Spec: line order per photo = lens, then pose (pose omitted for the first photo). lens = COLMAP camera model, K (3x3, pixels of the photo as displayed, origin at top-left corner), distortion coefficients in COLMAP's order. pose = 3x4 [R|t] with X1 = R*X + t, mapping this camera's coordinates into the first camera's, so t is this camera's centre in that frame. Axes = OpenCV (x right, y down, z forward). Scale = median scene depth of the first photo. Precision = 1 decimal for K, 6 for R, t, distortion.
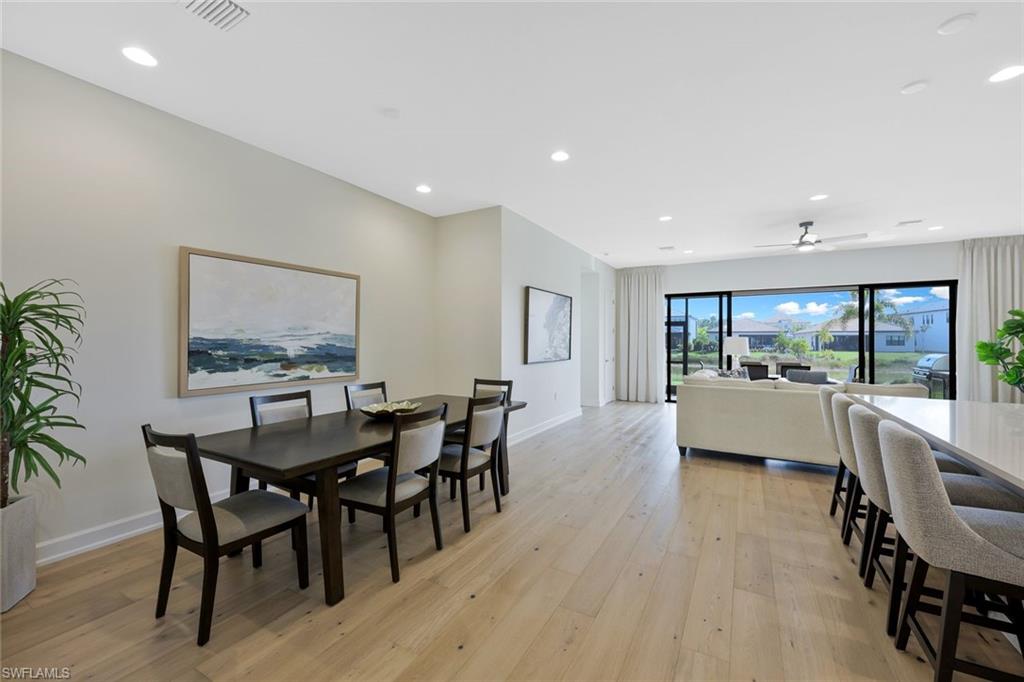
lens RADIAL K [[418.4, 0, 506.6], [0, 418.4, 338.9], [0, 0, 1]] dist [0.000578, 0.000912]
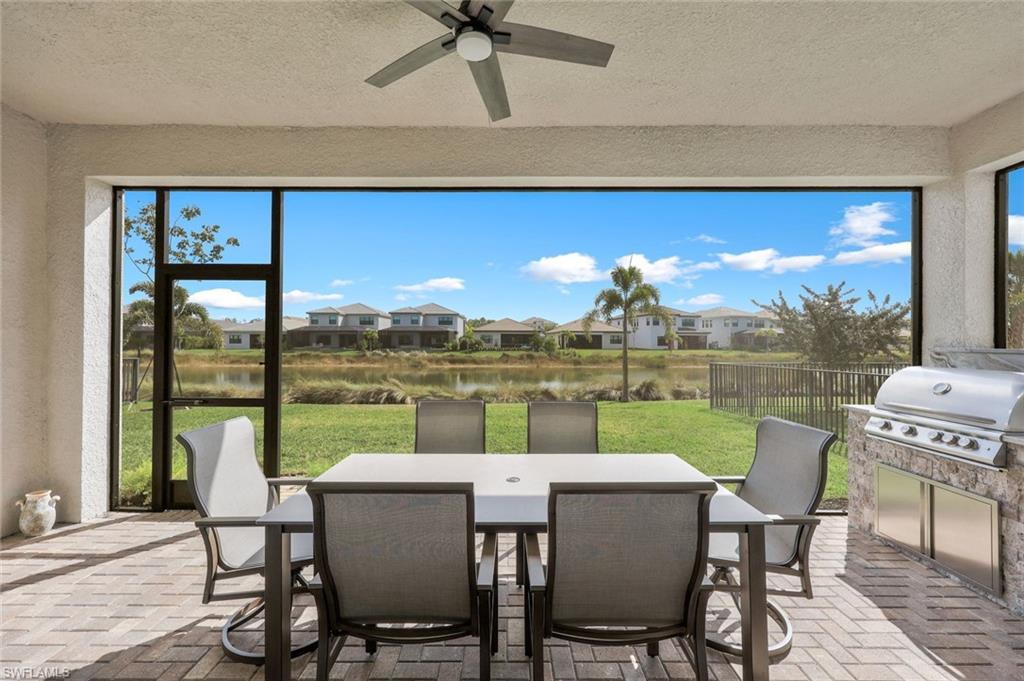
lens RADIAL K [[418.4, 0, 510.6], [0, 418.4, 340.2], [0, 0, 1]] dist [0.000578, 0.000912]
pose [[0.867242, 0.000404, 0.497887, 0.899819], [-0.002860, 0.999987, 0.004171, 0.019520], [-0.497879, -0.005042, 0.867232, 1.382244]]
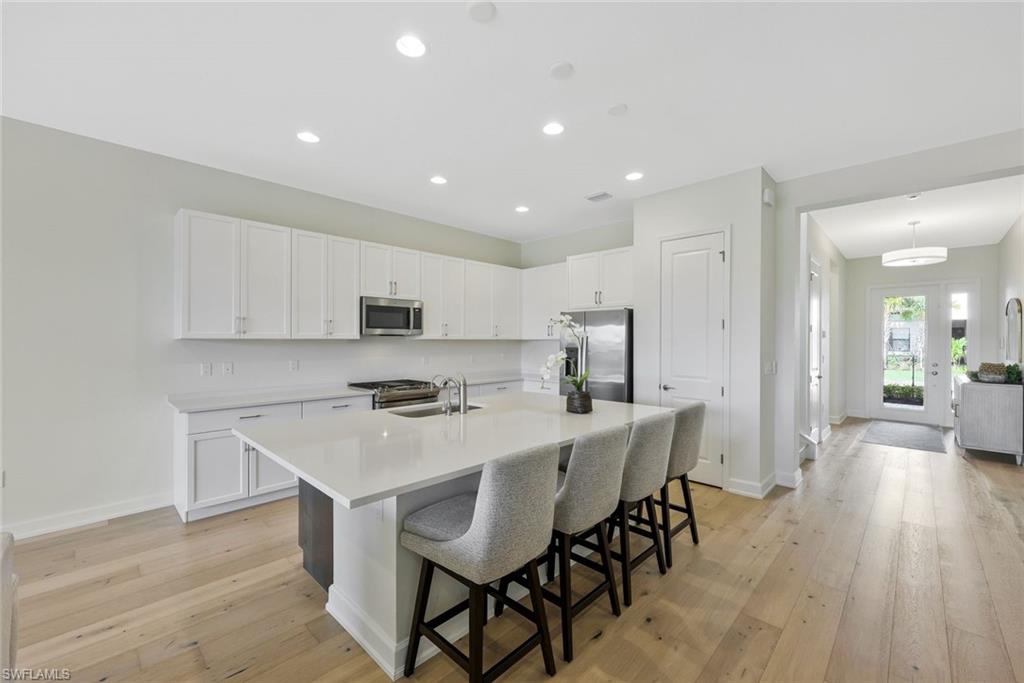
lens RADIAL K [[418.4, 0, 505.0], [0, 418.4, 338.5], [0, 0, 1]] dist [0.000578, 0.000912]
pose [[-0.966156, -0.002841, 0.257941, 0.359925], [-0.005536, 0.999937, -0.009723, -0.007303], [-0.257897, -0.010821, -0.966112, 0.820005]]
